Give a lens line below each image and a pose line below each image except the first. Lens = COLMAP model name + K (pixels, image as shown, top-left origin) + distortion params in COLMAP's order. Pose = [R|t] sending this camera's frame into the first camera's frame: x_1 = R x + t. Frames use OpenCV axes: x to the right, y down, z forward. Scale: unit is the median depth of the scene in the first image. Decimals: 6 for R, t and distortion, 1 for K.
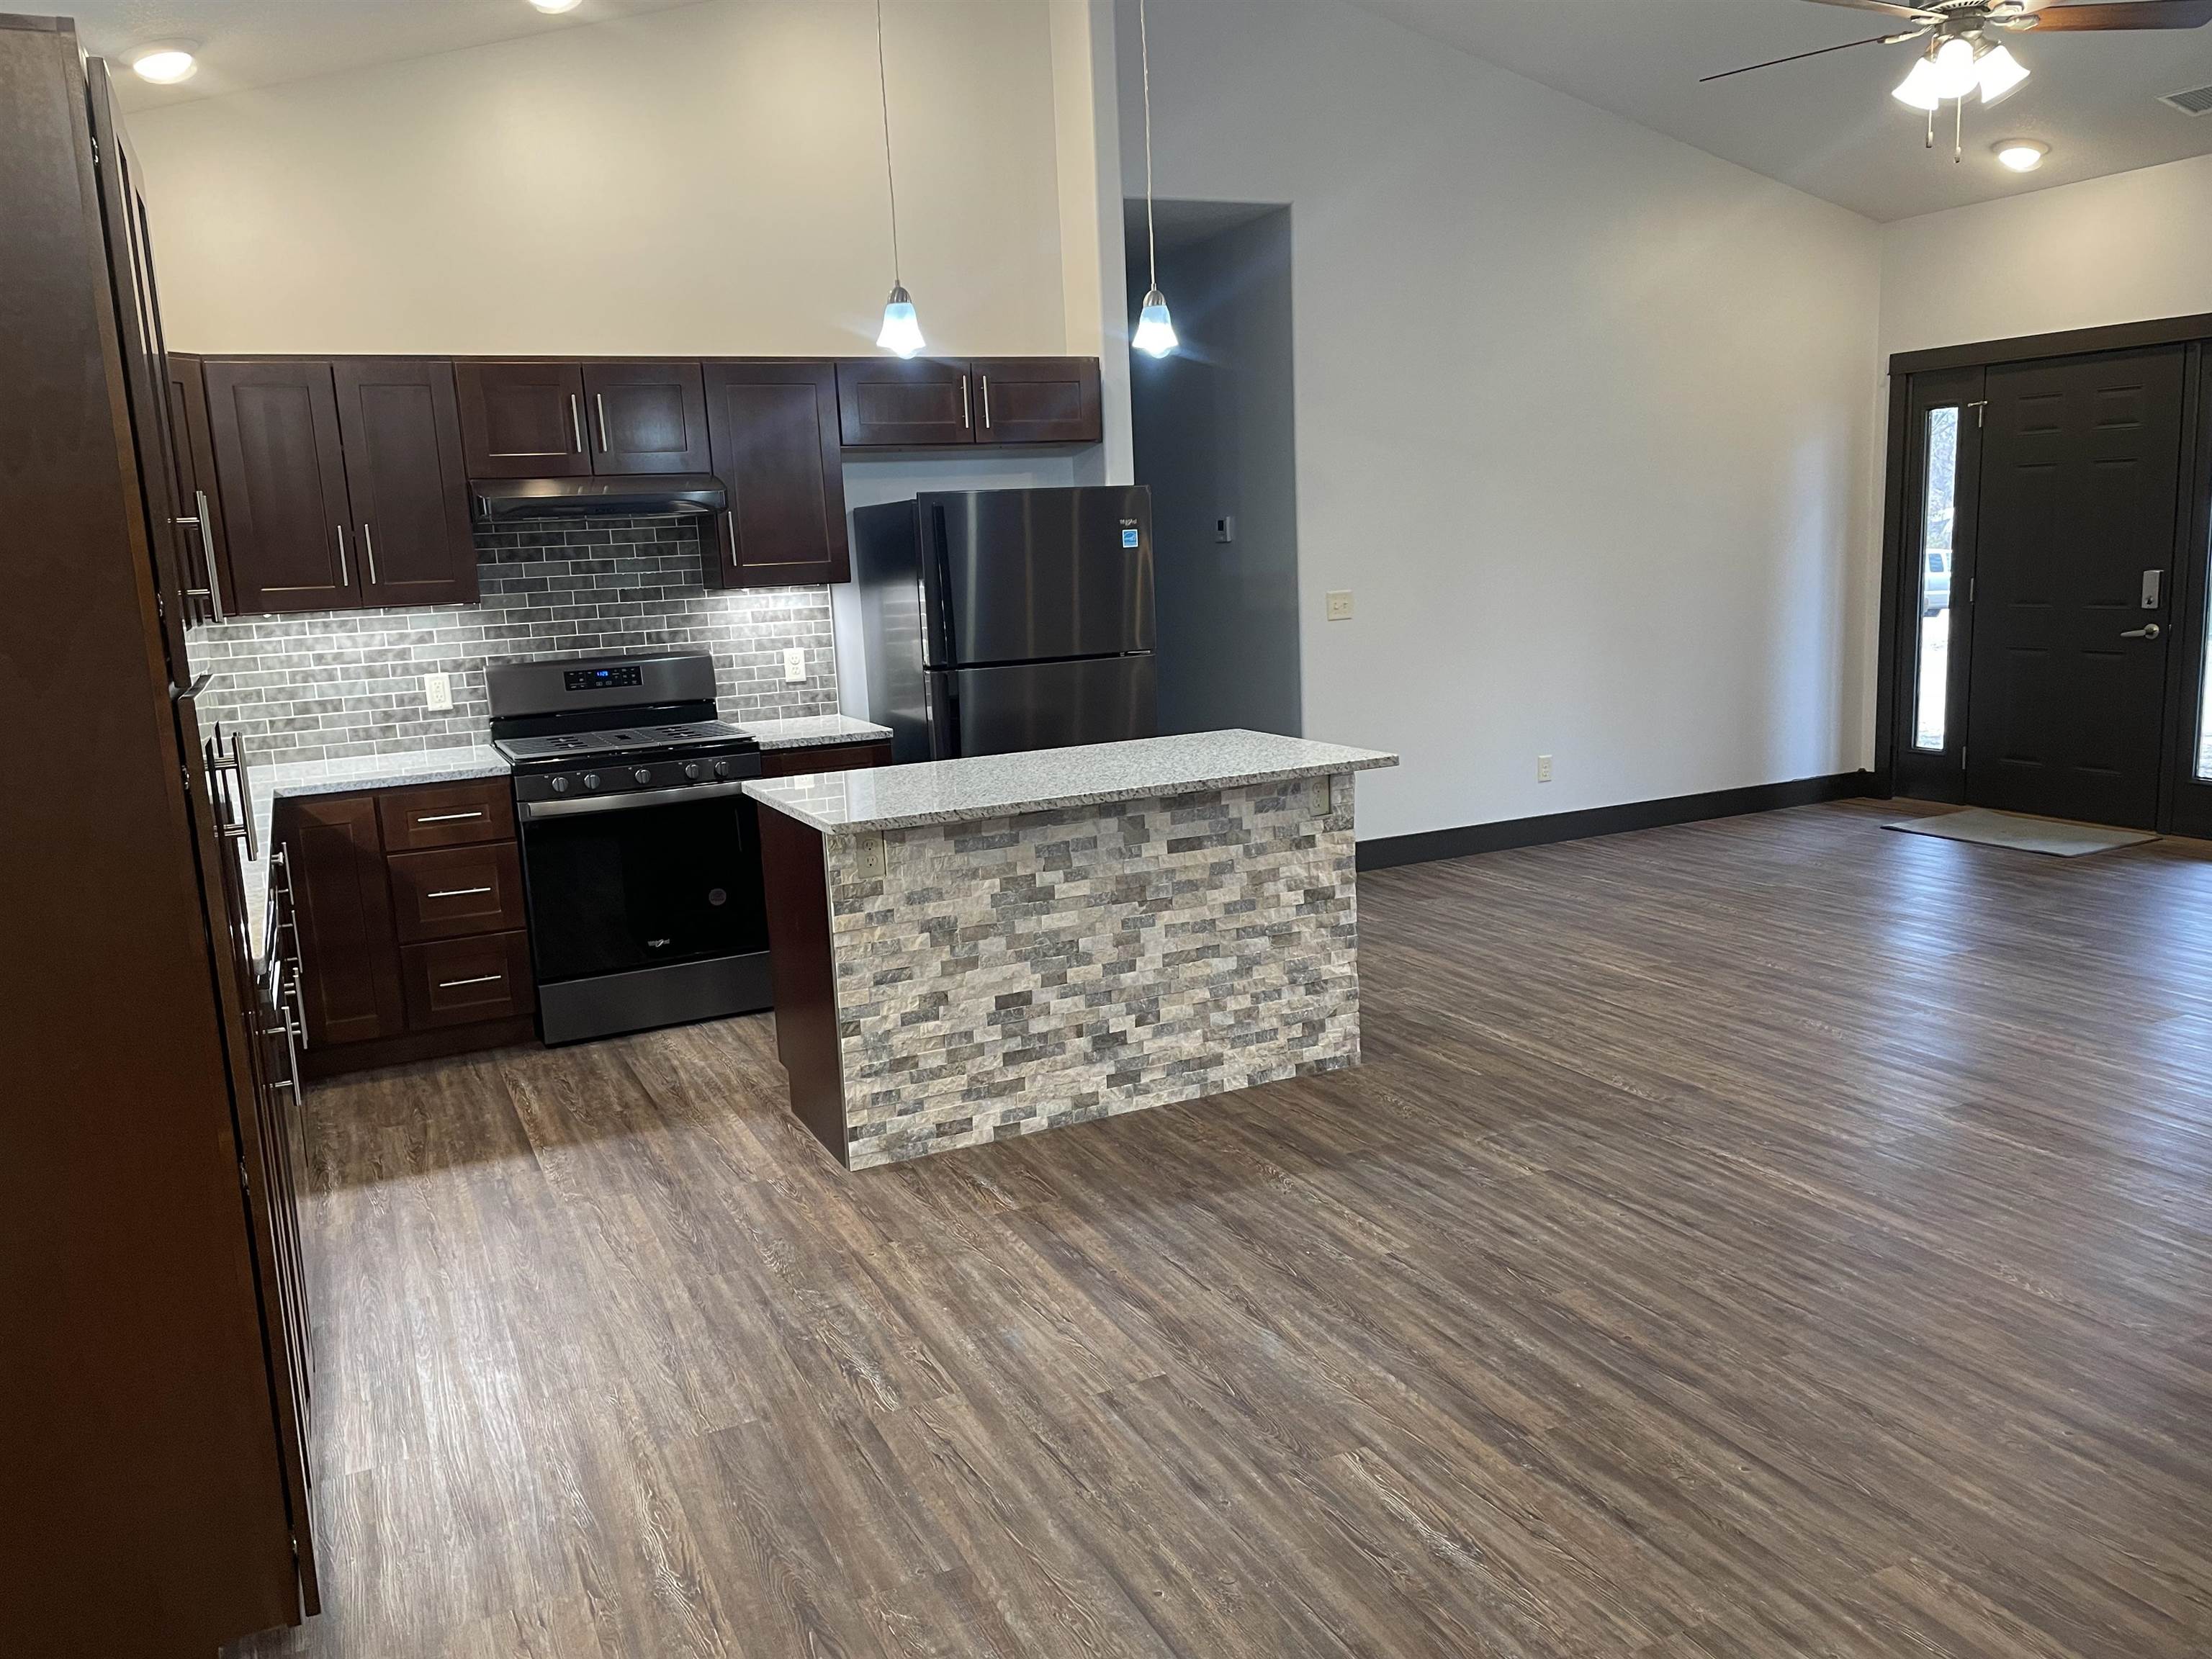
lens RADIAL K [[1657.0, 0, 1083.8], [0, 1657.0, 823.9], [0, 0, 1]] dist [0.069256, -0.053743]
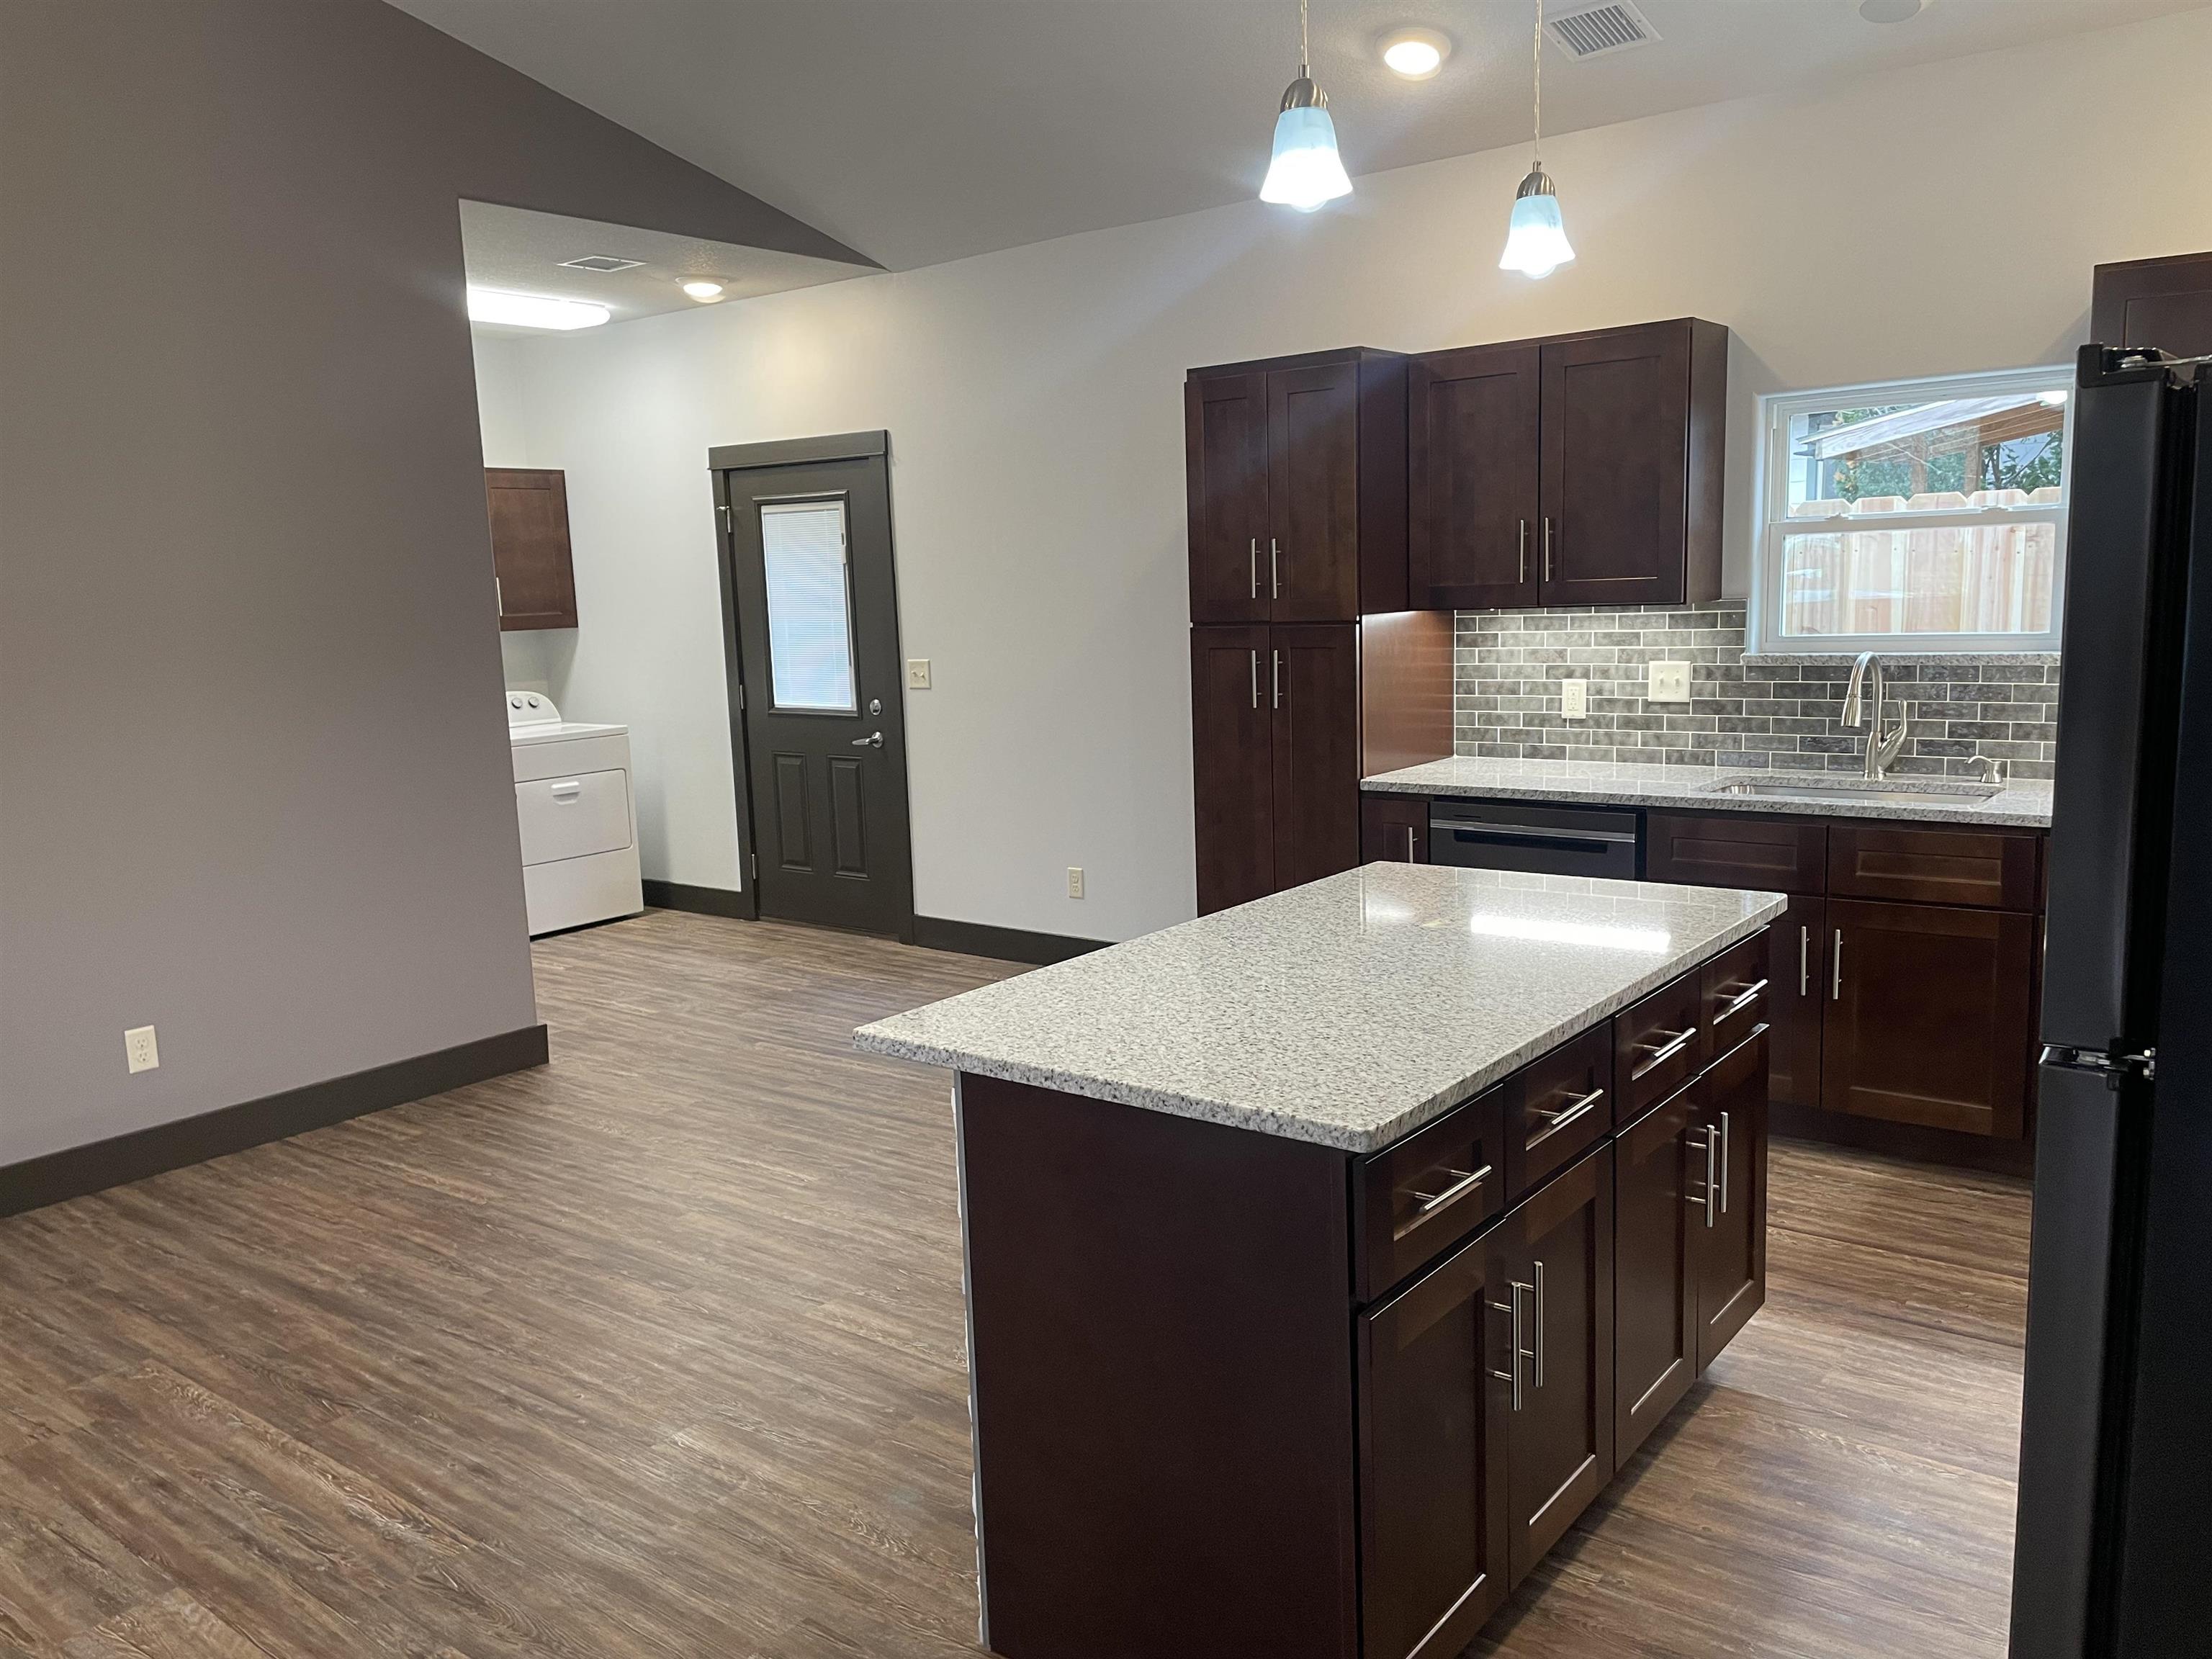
lens RADIAL K [[1657.0, 0, 1094.9], [0, 1657.0, 829.4], [0, 0, 1]] dist [0.069256, -0.053743]
pose [[-0.890964, 0.148049, -0.429259, 0.345923], [0.004456, 0.948158, 0.317767, -0.277765], [0.454051, 0.281207, -0.845435, 1.493563]]
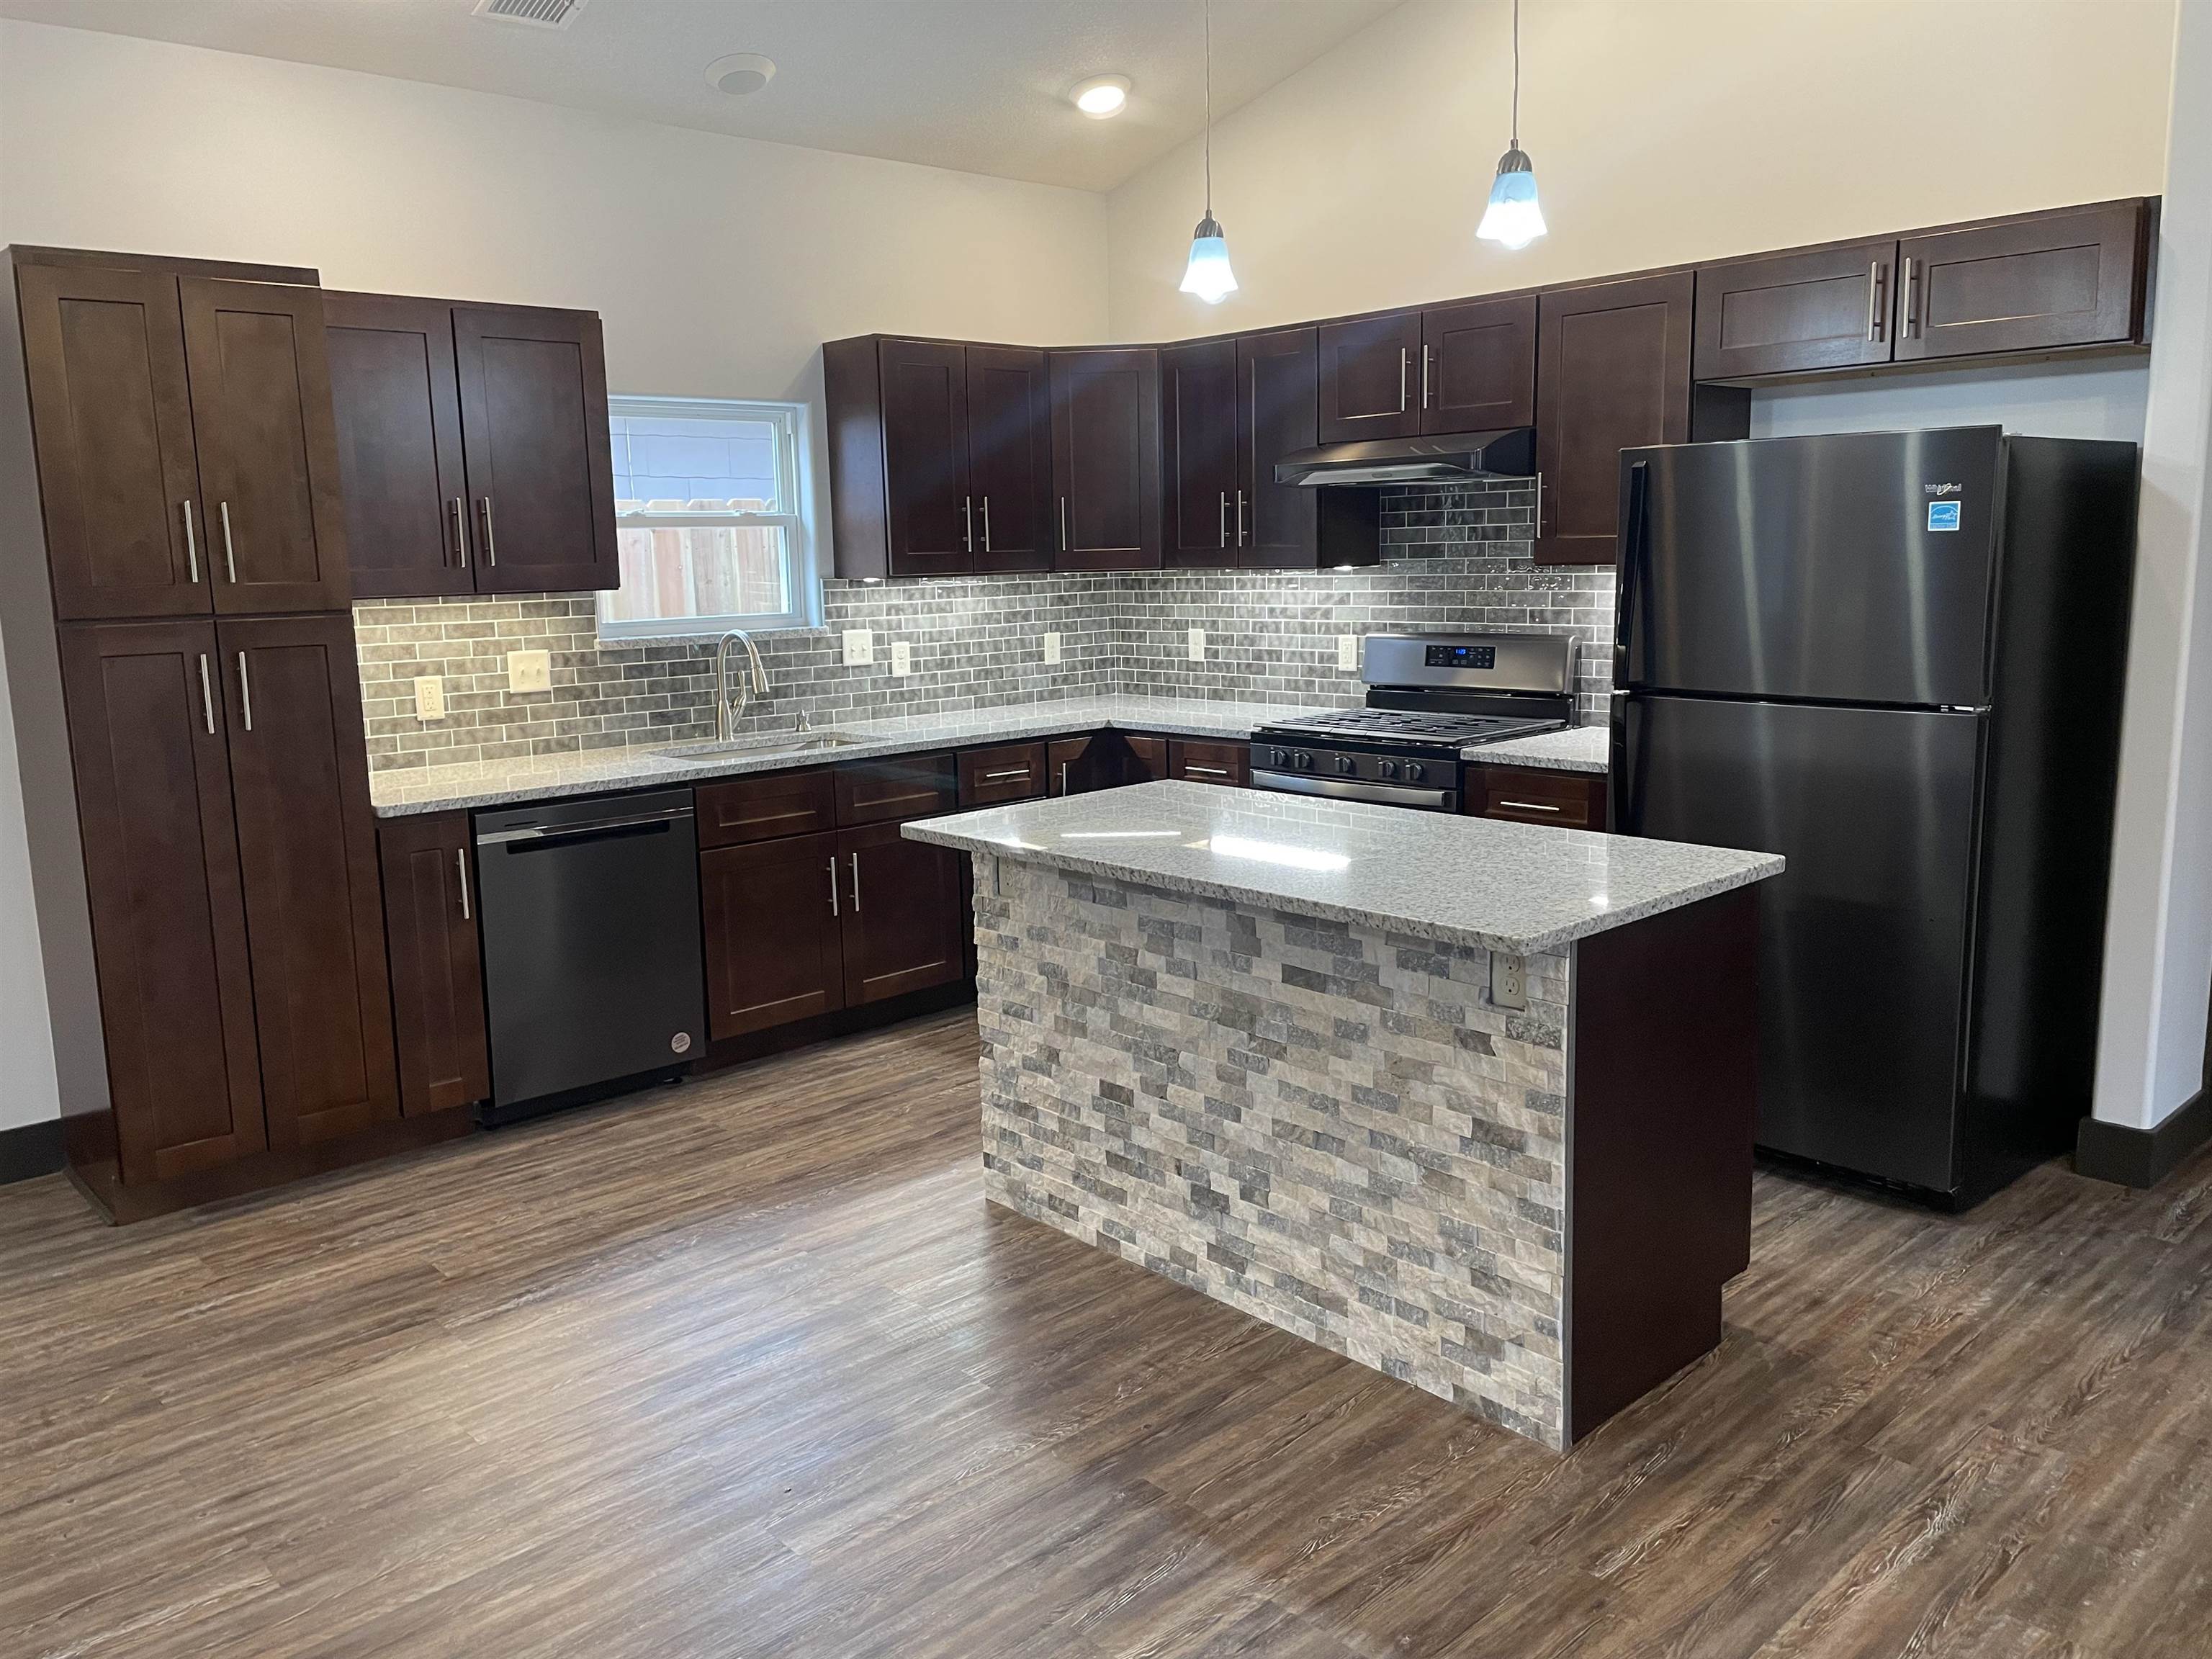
lens RADIAL K [[1657.0, 0, 1077.6], [0, 1657.0, 793.6], [0, 0, 1]] dist [0.069256, -0.053743]
pose [[0.291707, 0.185936, -0.938262, 0.672317], [-0.152187, 0.977451, 0.146387, -0.150517], [0.944323, 0.100089, 0.313426, 0.686641]]
